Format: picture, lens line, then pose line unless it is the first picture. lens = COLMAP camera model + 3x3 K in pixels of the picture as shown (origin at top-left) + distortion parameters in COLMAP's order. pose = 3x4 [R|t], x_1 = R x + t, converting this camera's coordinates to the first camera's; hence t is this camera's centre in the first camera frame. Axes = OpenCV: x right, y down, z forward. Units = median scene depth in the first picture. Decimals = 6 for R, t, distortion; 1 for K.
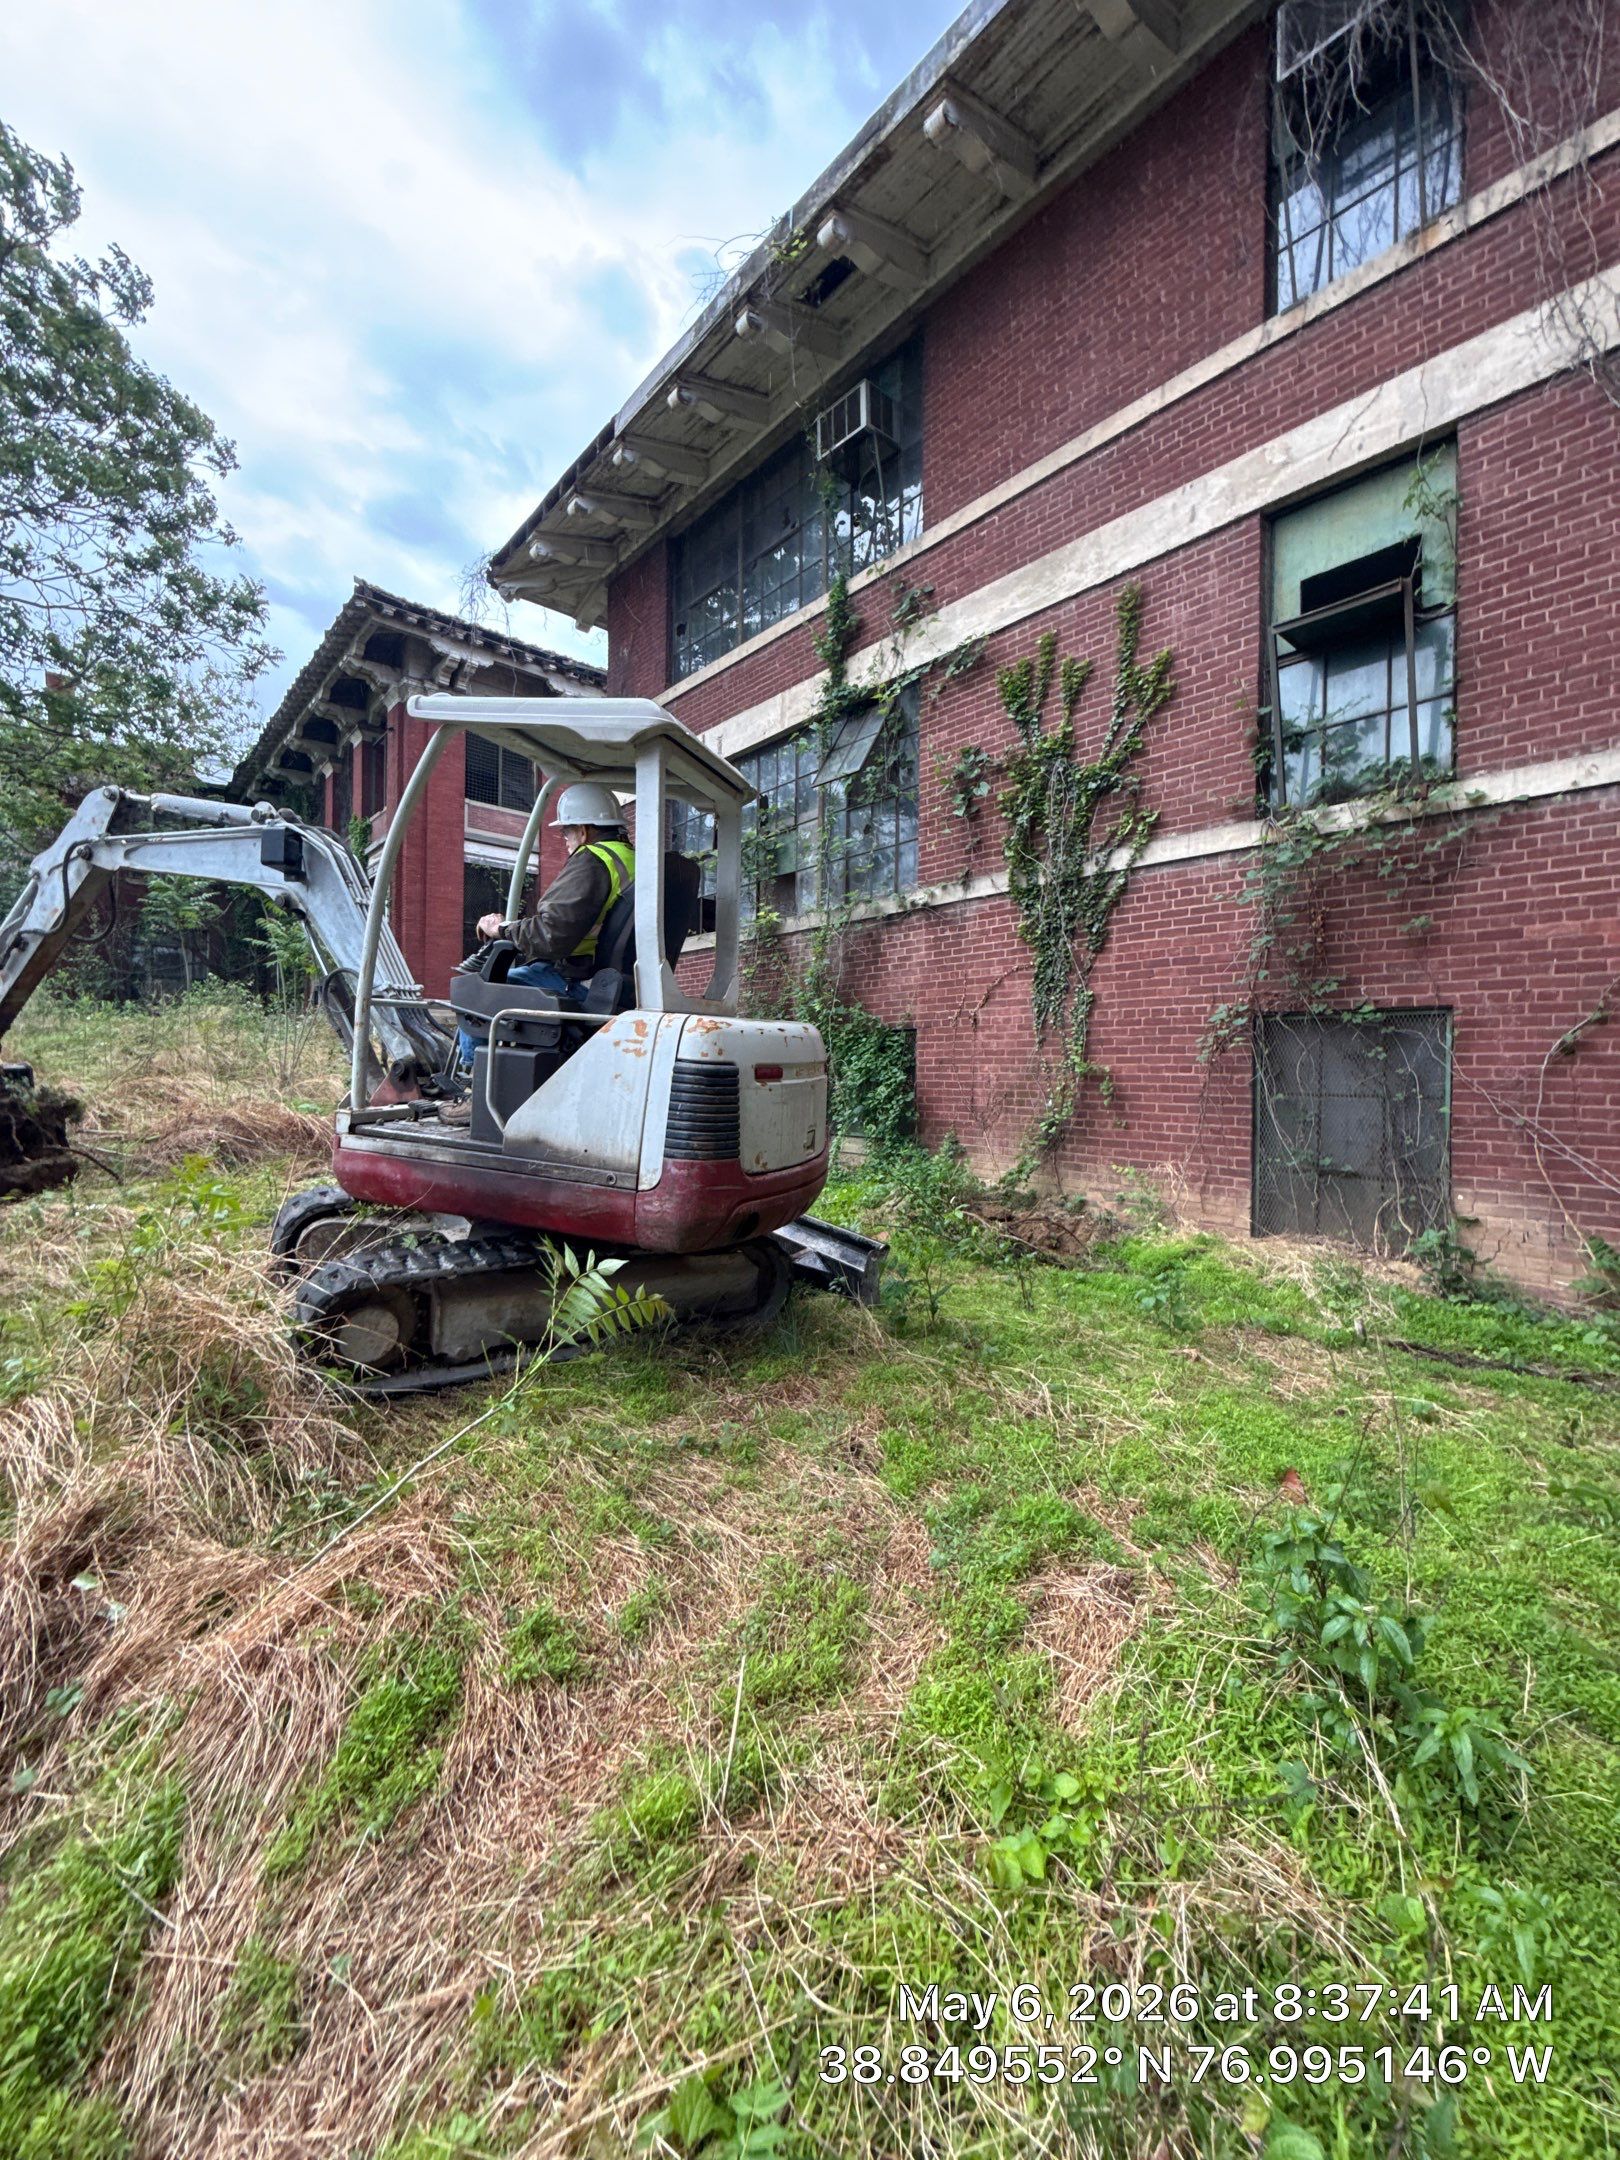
lens RADIAL K [[857.2, 0, 812.2], [0, 857.2, 1081.2], [0, 0, 1]] dist [-0.001464, 0.000447]
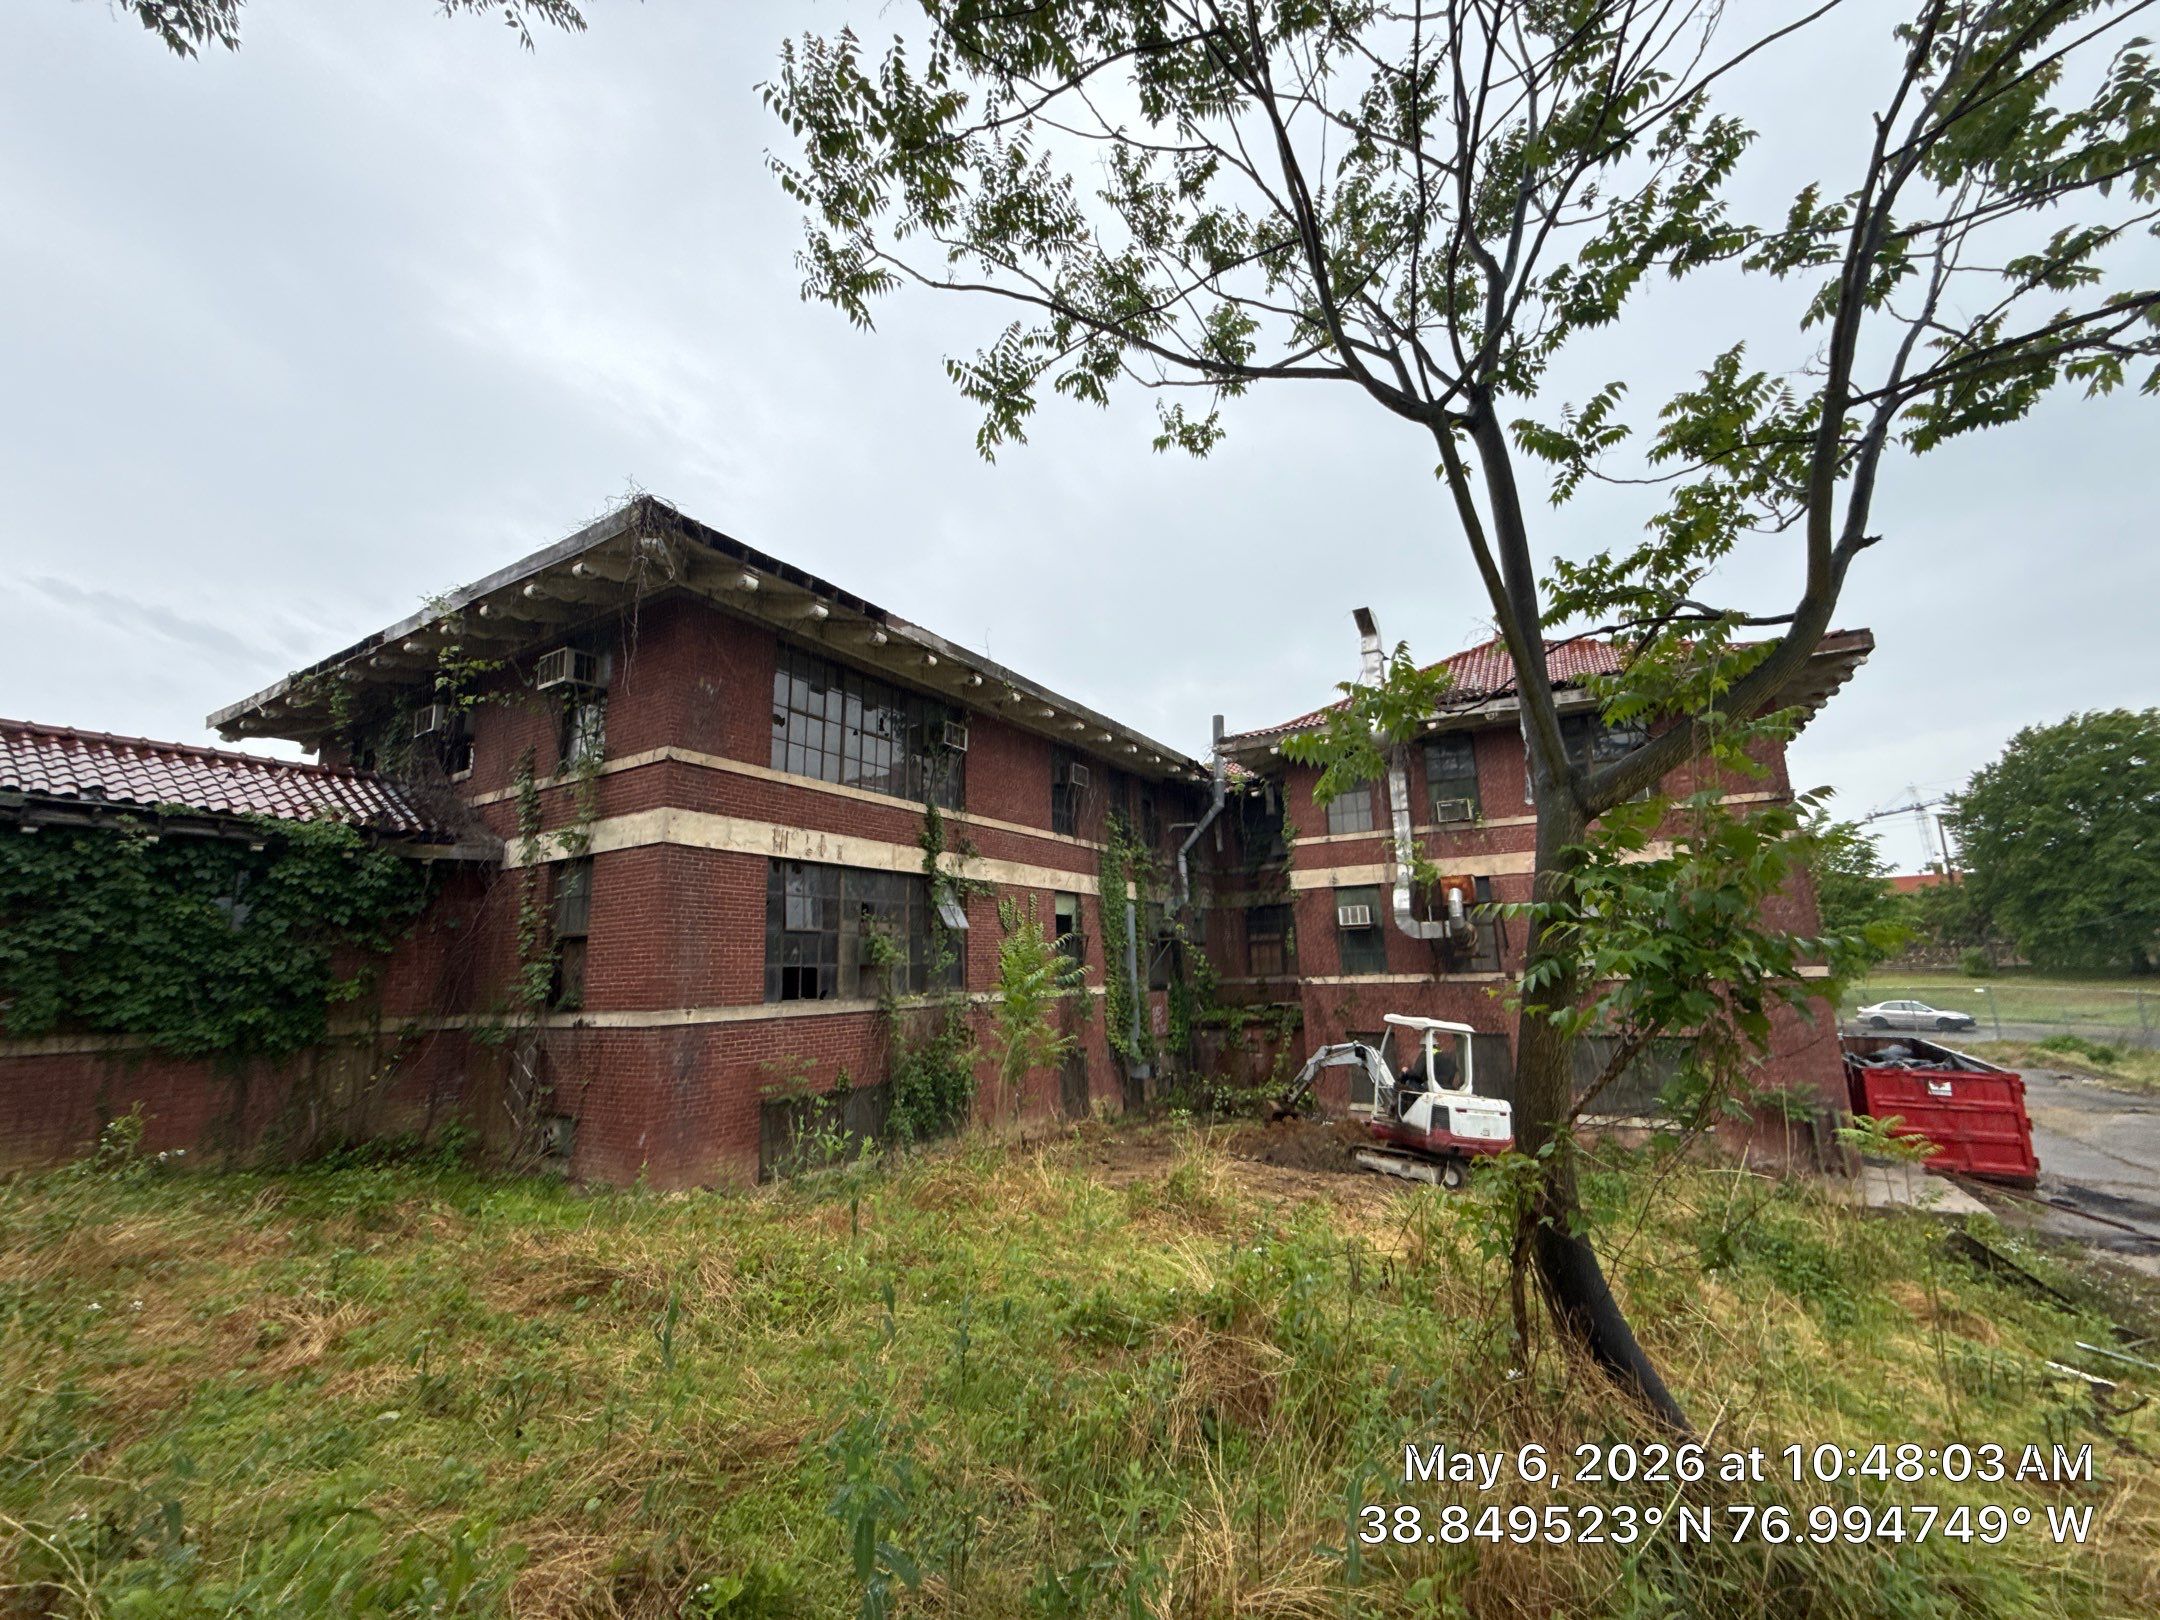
lens RADIAL K [[857.2, 0, 1079.7], [0, 857.2, 807.5], [0, 0, 1]] dist [-0.001464, 0.000447]
pose [[-0.293516, 0.176438, 0.939531, -2.164857], [0.028750, 0.984005, -0.175808, -0.333967], [-0.955522, -0.024591, -0.293893, 1.560221]]
